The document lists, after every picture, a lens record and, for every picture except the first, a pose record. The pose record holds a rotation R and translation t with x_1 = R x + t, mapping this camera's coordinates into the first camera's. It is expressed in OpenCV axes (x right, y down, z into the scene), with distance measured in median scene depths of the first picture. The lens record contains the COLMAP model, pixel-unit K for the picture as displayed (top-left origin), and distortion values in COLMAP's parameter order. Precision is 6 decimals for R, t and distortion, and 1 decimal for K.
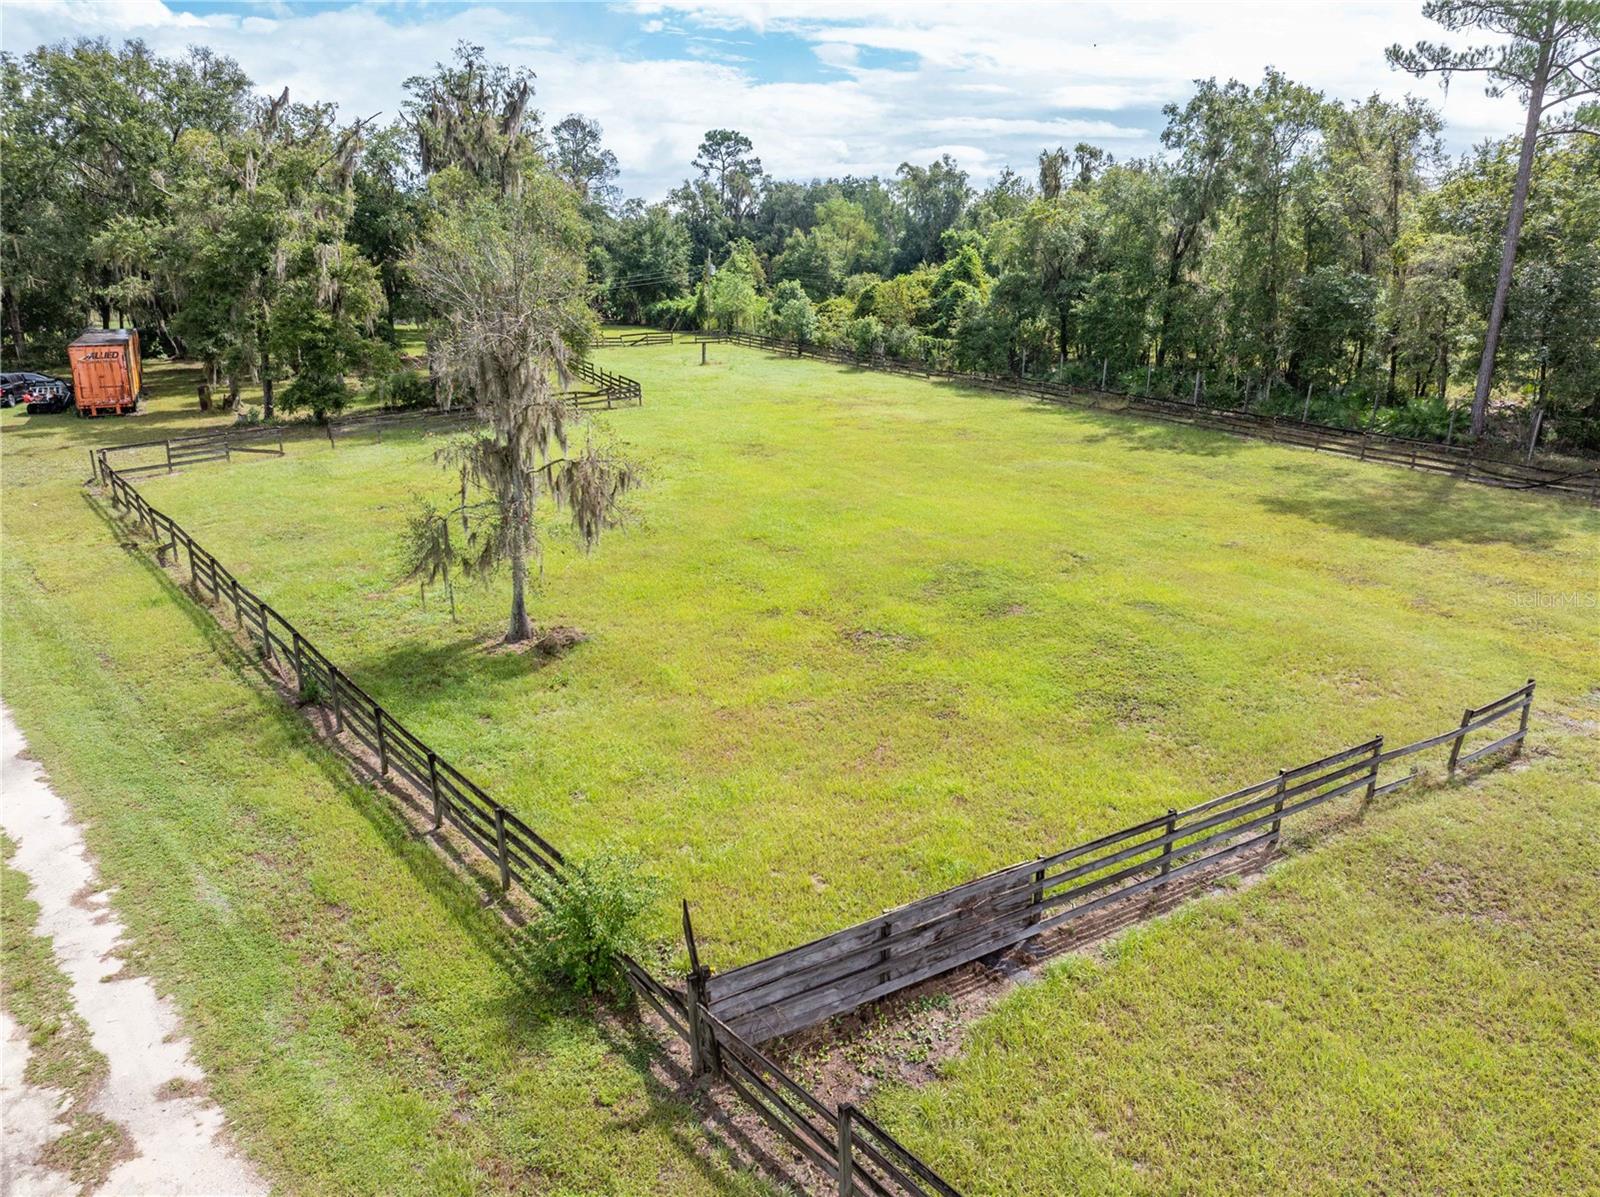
lens RADIAL K [[1115.9, 0, 797.8], [0, 1115.9, 608.5], [0, 0, 1]] dist [-0.033017, 0.002783]
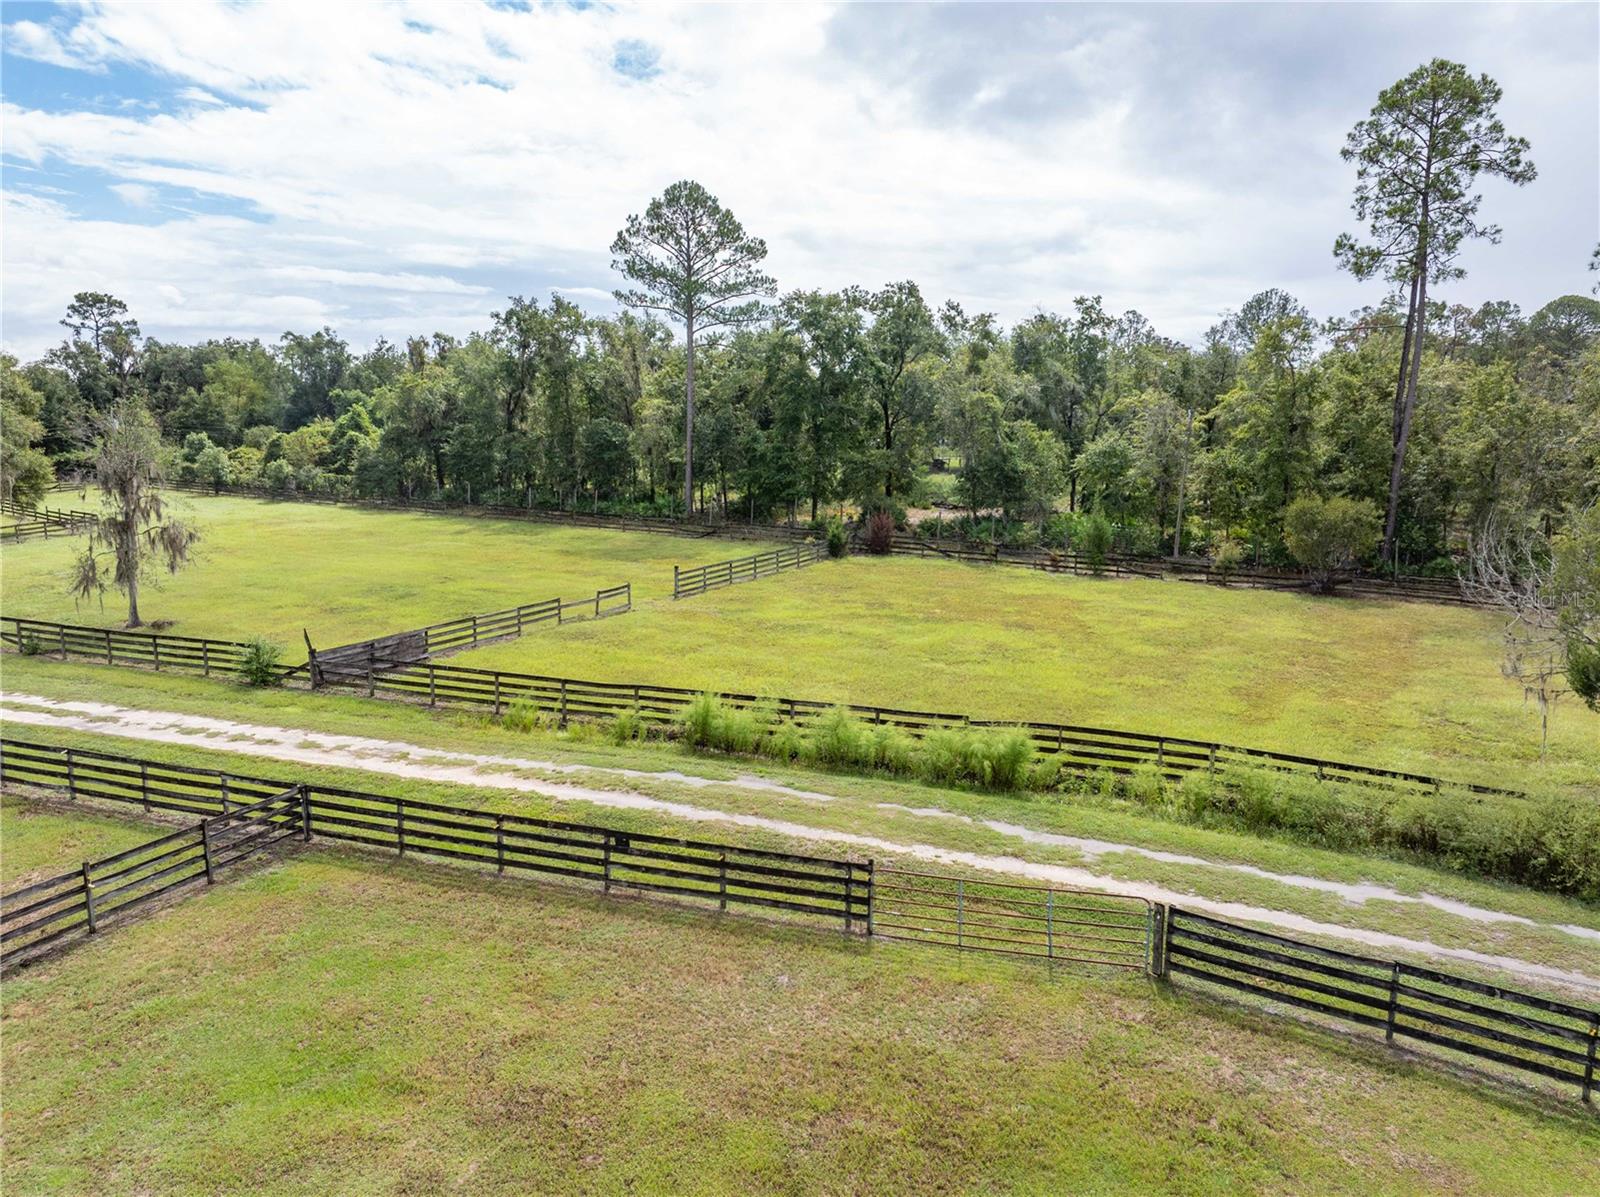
lens RADIAL K [[1127.3, 0, 797.5], [0, 1127.3, 595.1], [0, 0, 1]] dist [-0.060336, 0.037075]
pose [[0.865592, -0.079247, 0.494440, -0.072675], [0.147266, 0.984019, -0.100095, 0.112339], [-0.478606, 0.159456, 0.863429, -0.383626]]
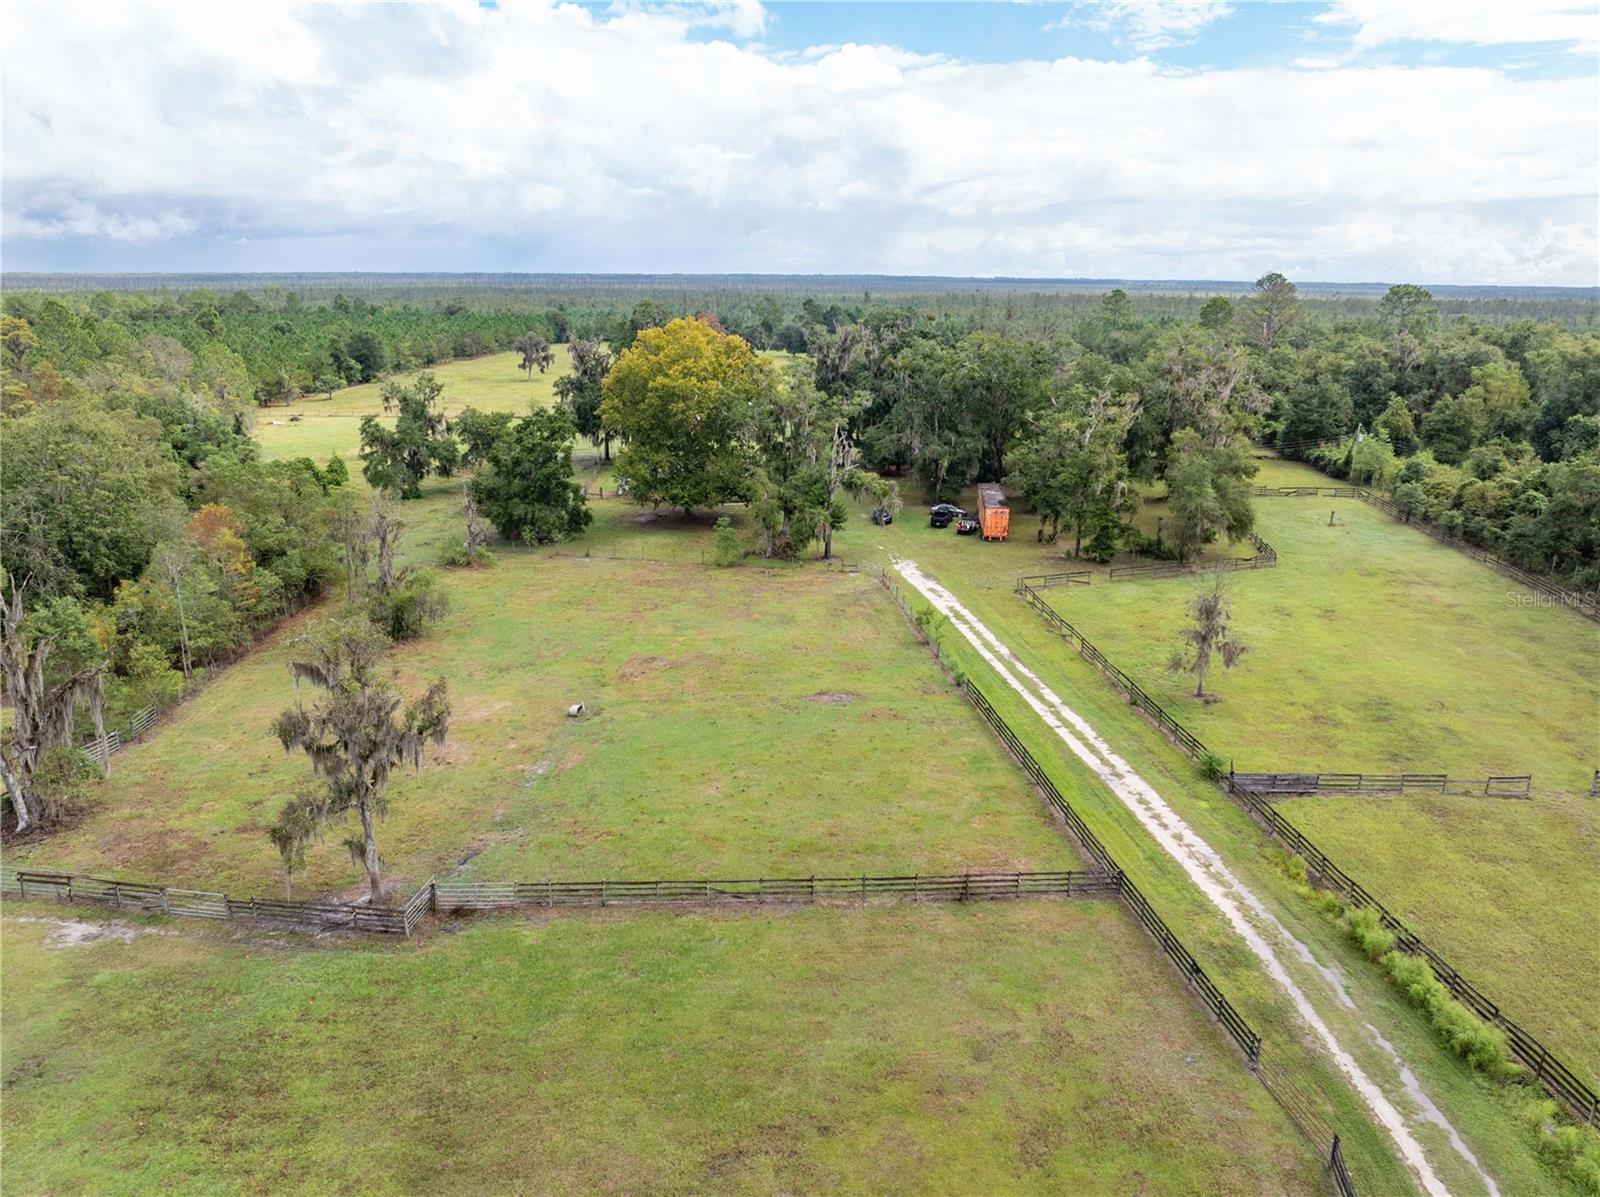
lens RADIAL K [[1125.9, 0, 800.0], [0, 1125.9, 598.5], [0, 0, 1]] dist [-0.042867, 0.003938]
pose [[0.839169, 0.149913, -0.522801, 0.137331], [-0.164351, 0.986219, 0.018991, -0.040285], [0.518444, 0.069987, 0.852243, -0.759455]]
